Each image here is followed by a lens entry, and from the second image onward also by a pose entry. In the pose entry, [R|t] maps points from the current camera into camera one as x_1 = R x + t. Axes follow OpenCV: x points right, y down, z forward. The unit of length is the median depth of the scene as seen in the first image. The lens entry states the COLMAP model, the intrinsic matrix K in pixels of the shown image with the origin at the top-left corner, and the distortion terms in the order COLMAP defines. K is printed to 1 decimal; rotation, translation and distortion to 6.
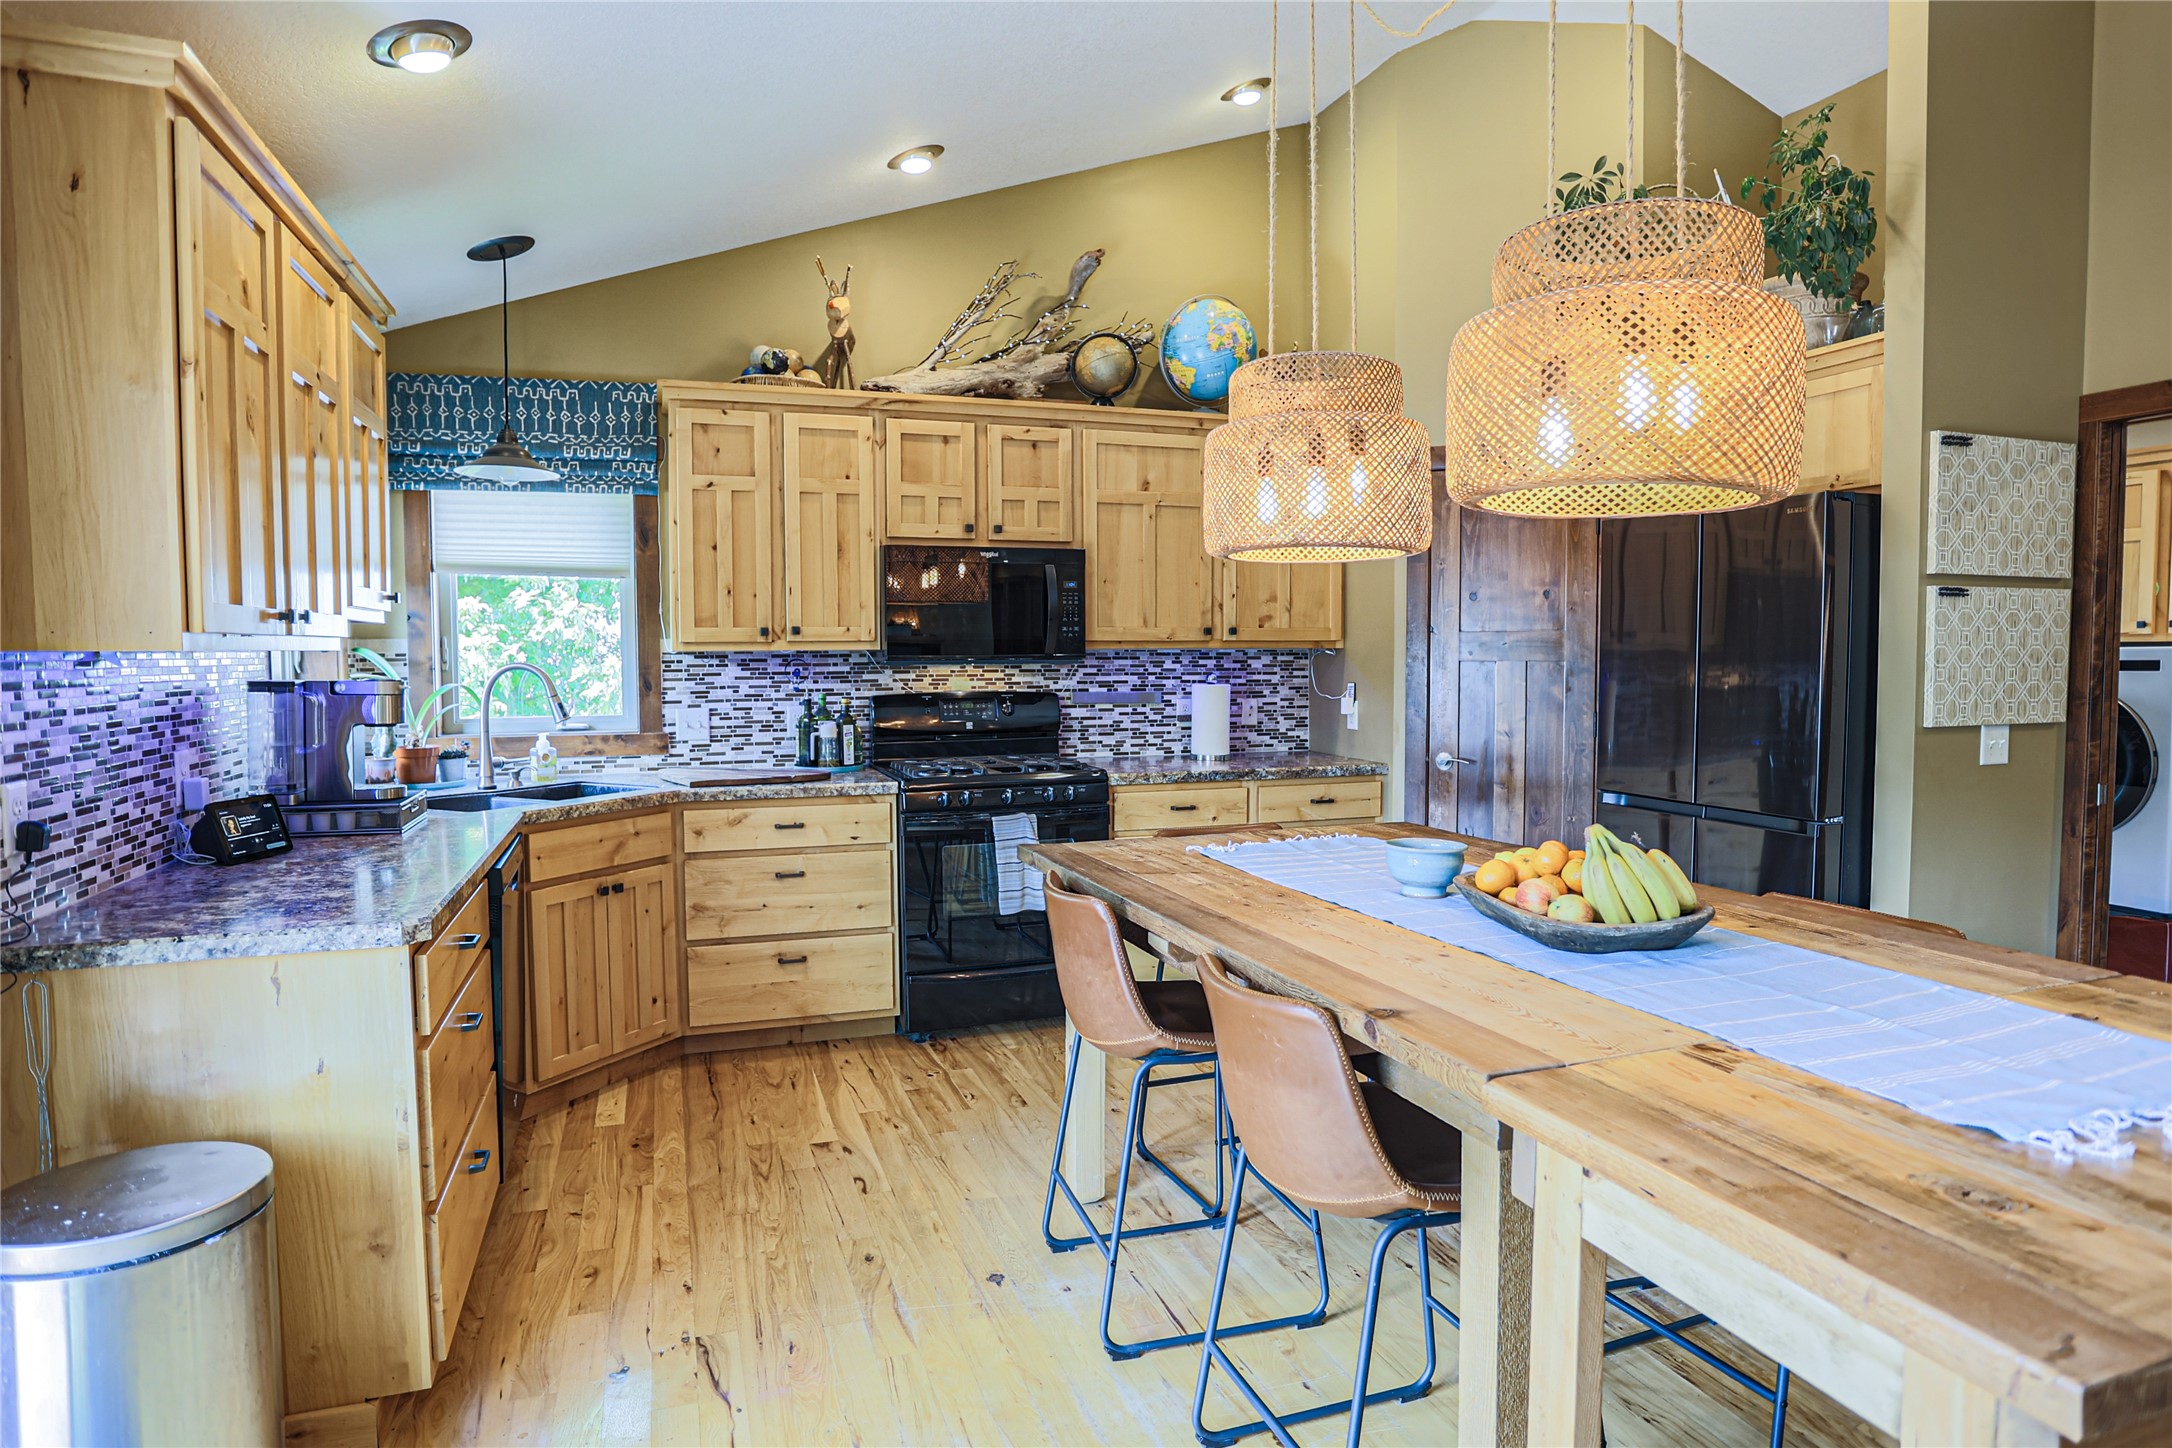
lens RADIAL K [[1225.5, 0, 1083.7], [0, 1225.5, 719.7], [0, 0, 1]] dist [-0.057911, 0.004557]
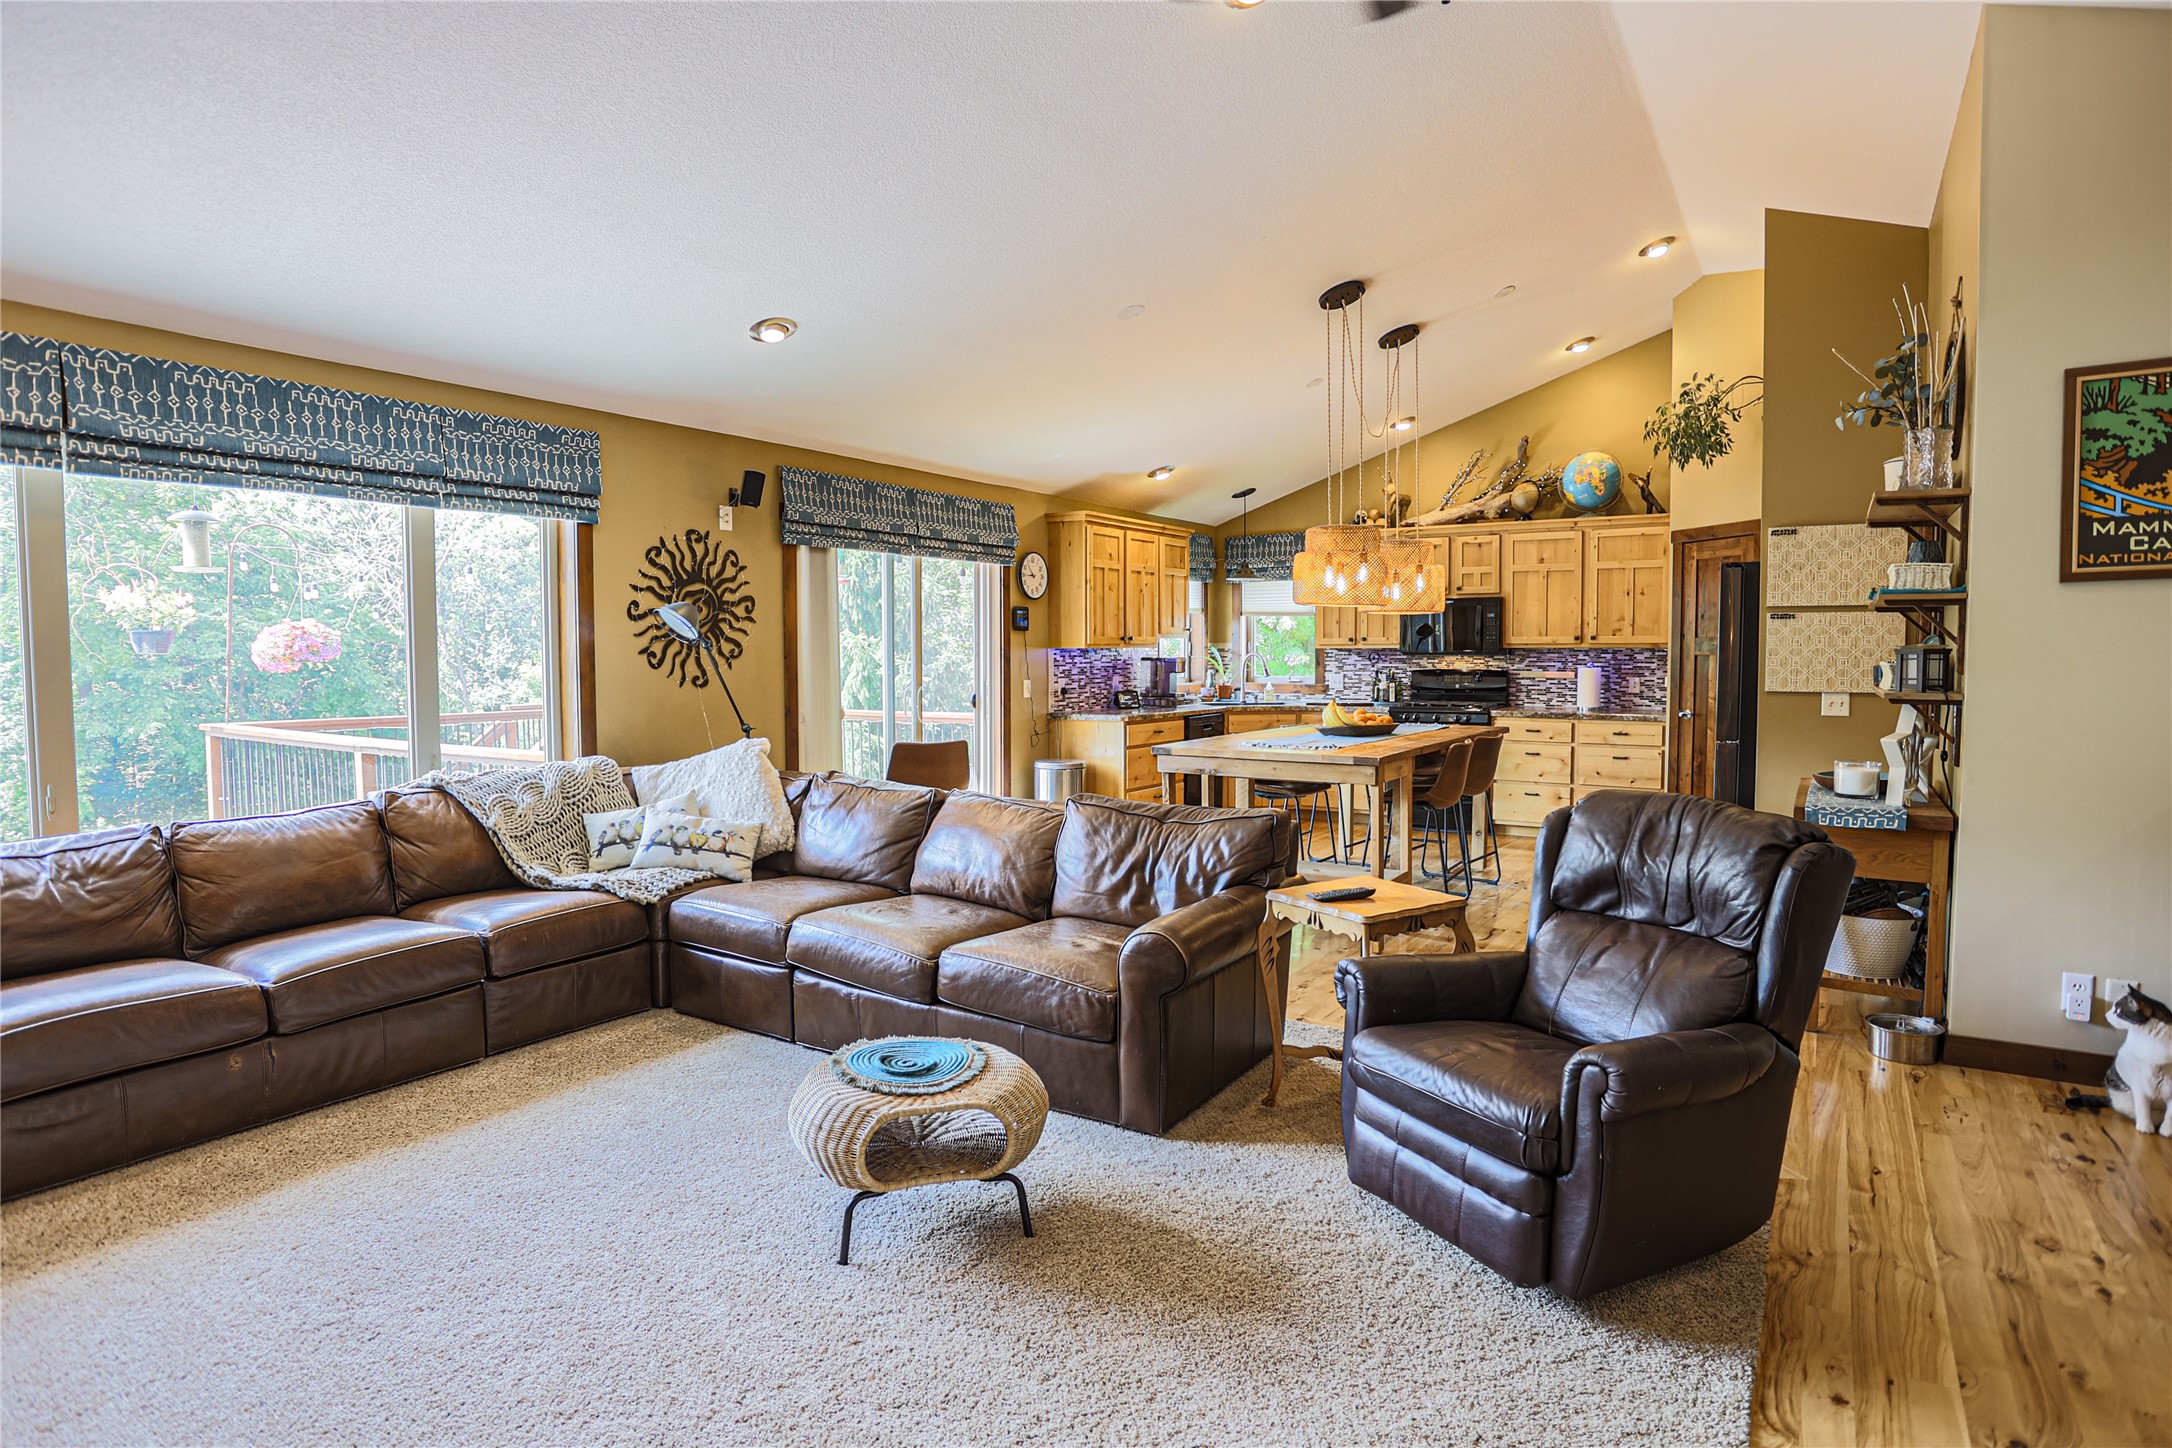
lens RADIAL K [[1162.3, 0, 1080.3], [0, 1162.3, 720.7], [0, 0, 1]] dist [-0.072397, 0.032688]
pose [[0.601209, 0.050143, -0.797517, 1.061011], [-0.043689, 0.998599, 0.029850, 0.032549], [0.797897, 0.016897, 0.602557, -0.633776]]
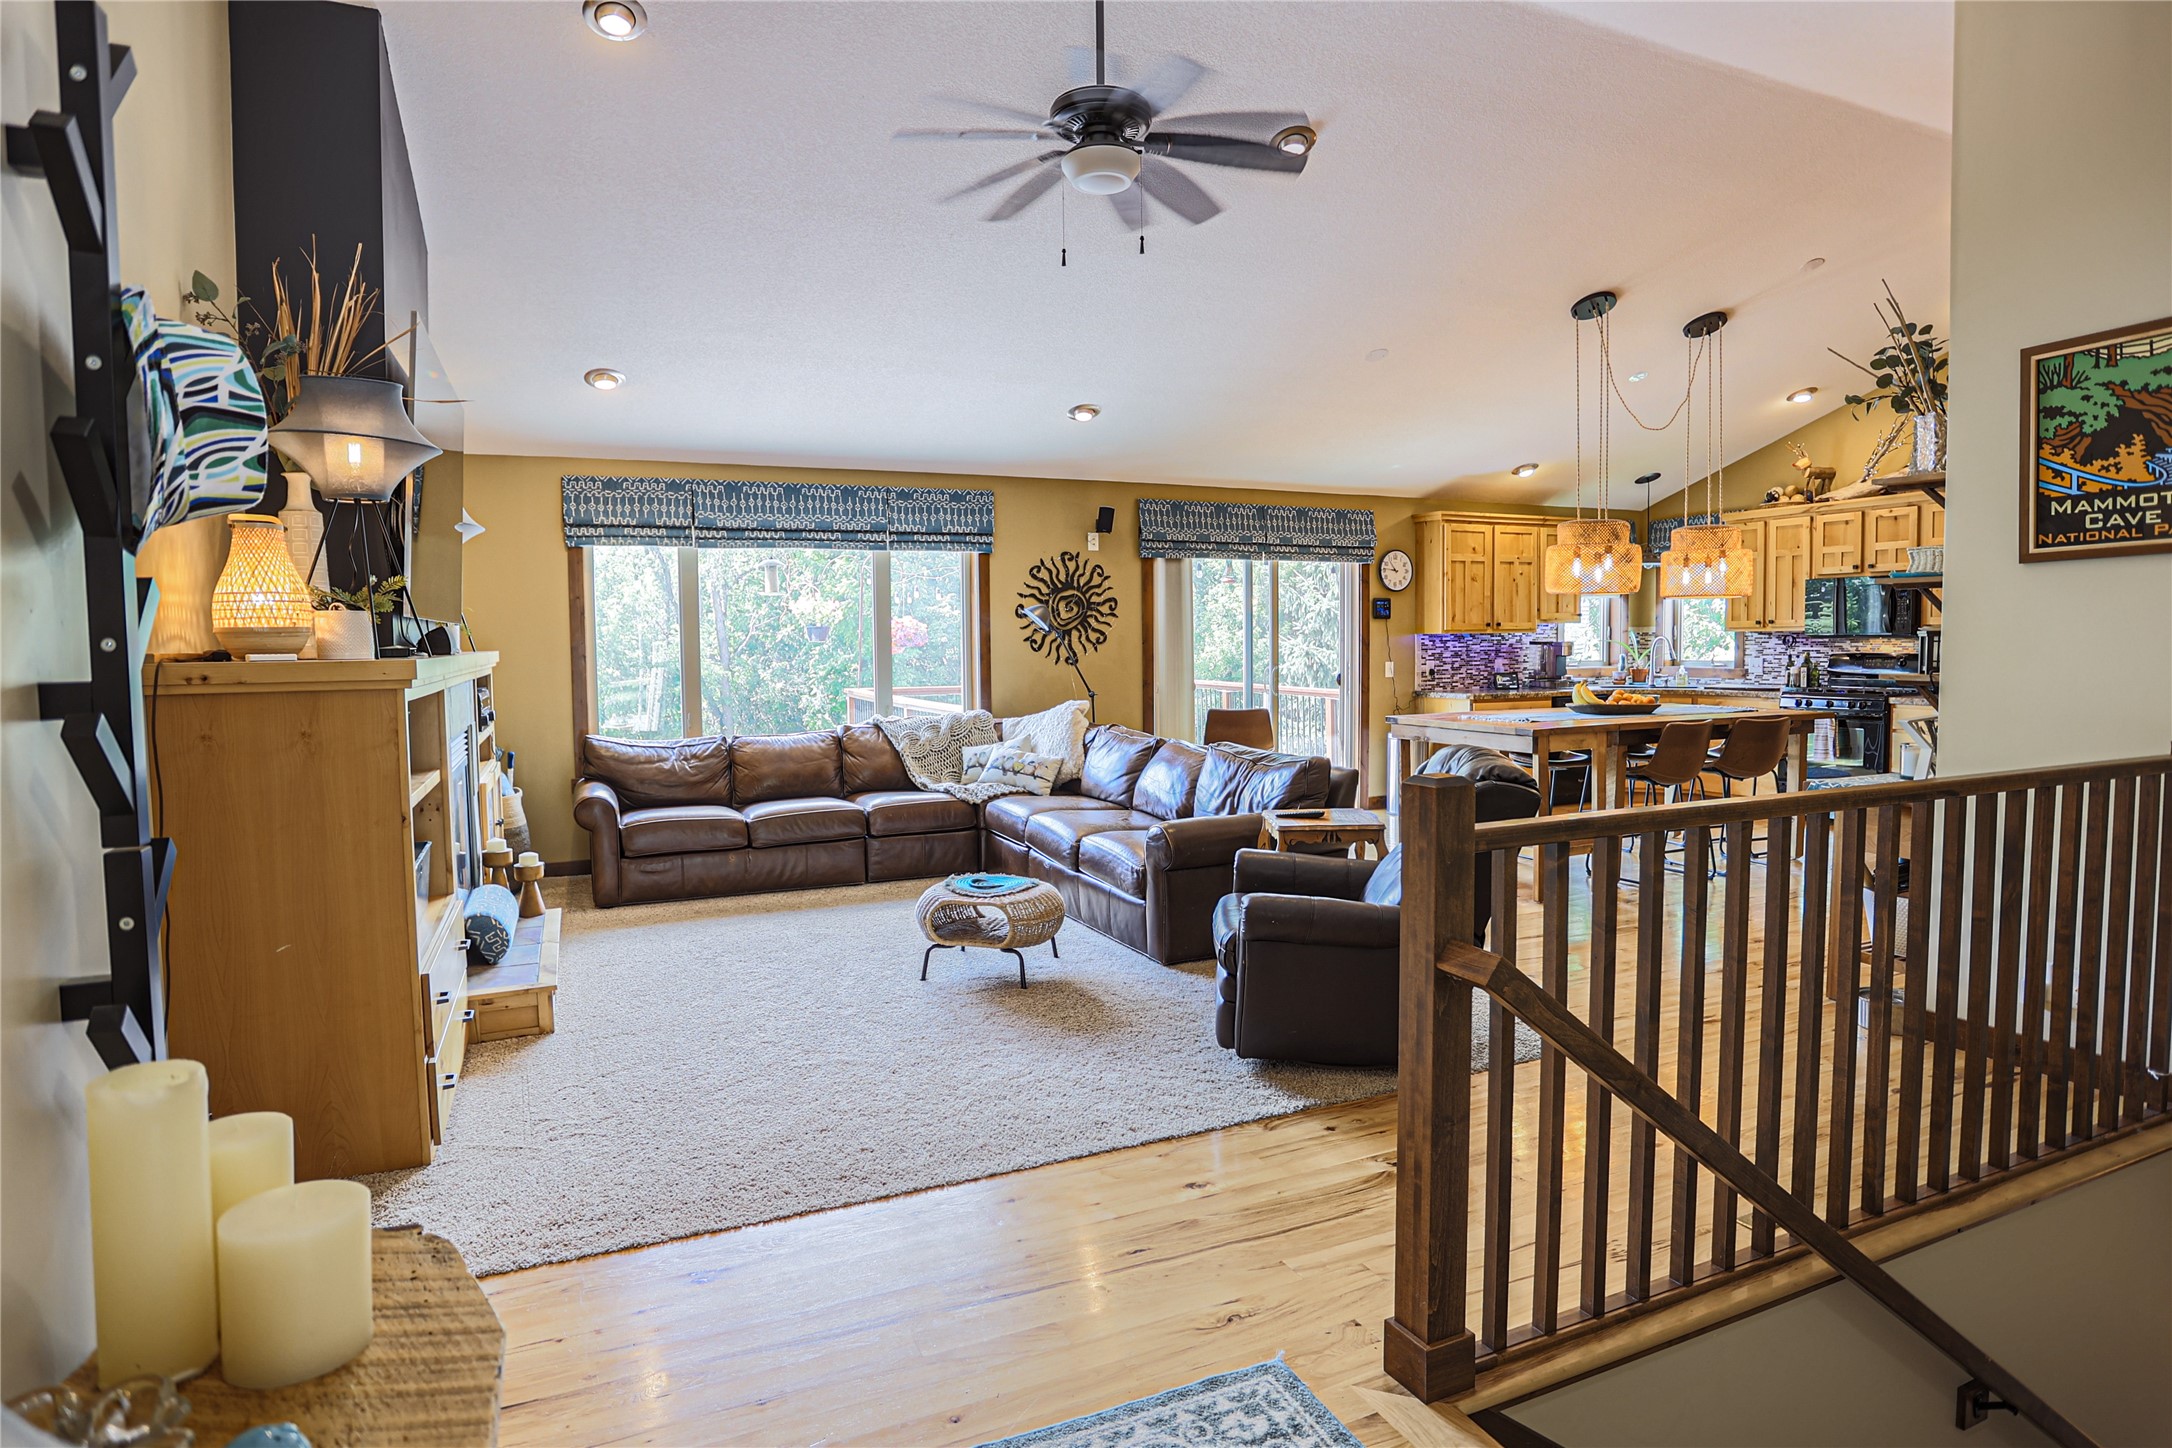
lens RADIAL K [[1162.3, 0, 1064.2], [0, 1162.3, 724.5], [0, 0, 1]] dist [-0.072397, 0.032688]
pose [[0.065859, 0.075888, -0.994939, 1.559108], [-0.043403, 0.996378, 0.073124, 0.013983], [0.996885, 0.038367, 0.068914, -0.344564]]
